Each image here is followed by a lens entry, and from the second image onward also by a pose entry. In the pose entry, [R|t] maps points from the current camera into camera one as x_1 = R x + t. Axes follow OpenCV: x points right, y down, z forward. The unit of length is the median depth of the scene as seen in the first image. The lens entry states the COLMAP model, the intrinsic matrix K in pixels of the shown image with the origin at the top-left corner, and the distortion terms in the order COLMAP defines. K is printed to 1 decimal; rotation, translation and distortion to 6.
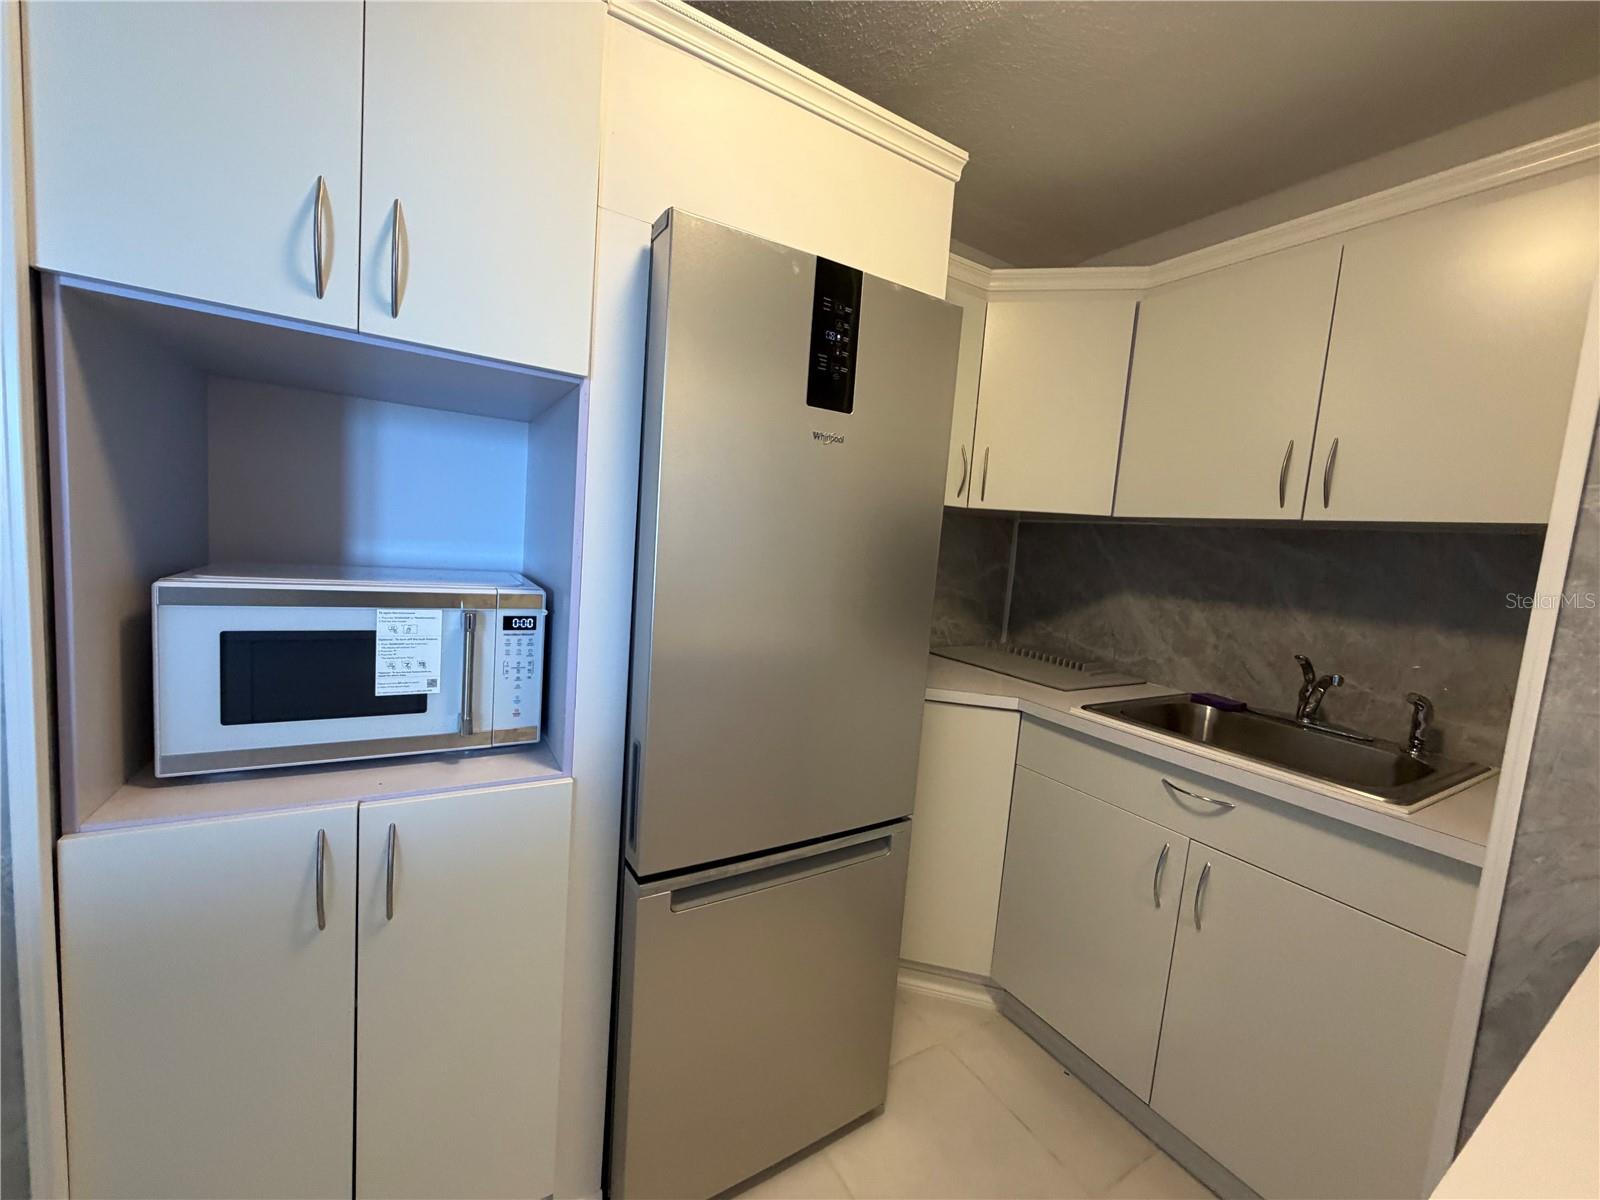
lens RADIAL K [[641.5, 0, 799.2], [0, 641.5, 599.6], [0, 0, 1]] dist [-0.001739, 0.000315]
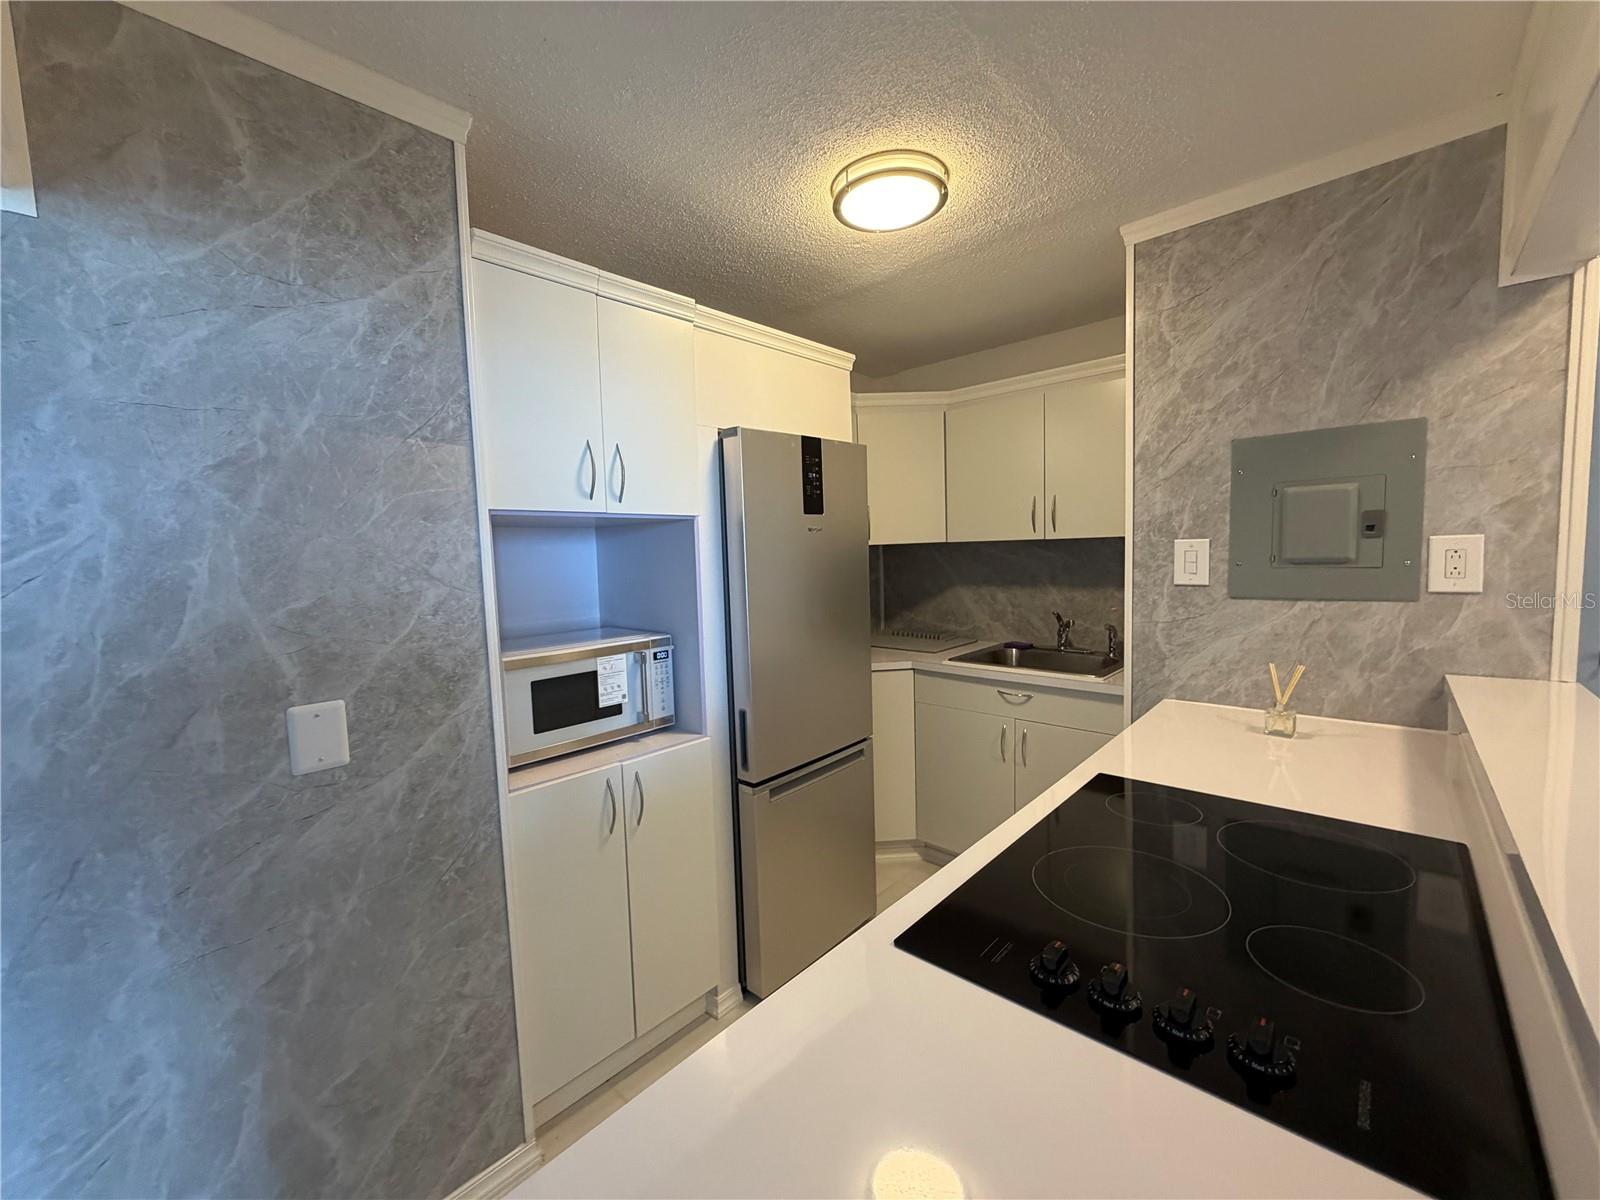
lens RADIAL K [[641.5, 0, 801.8], [0, 641.5, 598.3], [0, 0, 1]] dist [-0.001739, 0.000315]
pose [[0.955715, -0.128276, 0.264868, -0.398760], [0.131730, 0.991274, 0.004761, -0.057352], [-0.263167, 0.030341, 0.964273, -0.595630]]
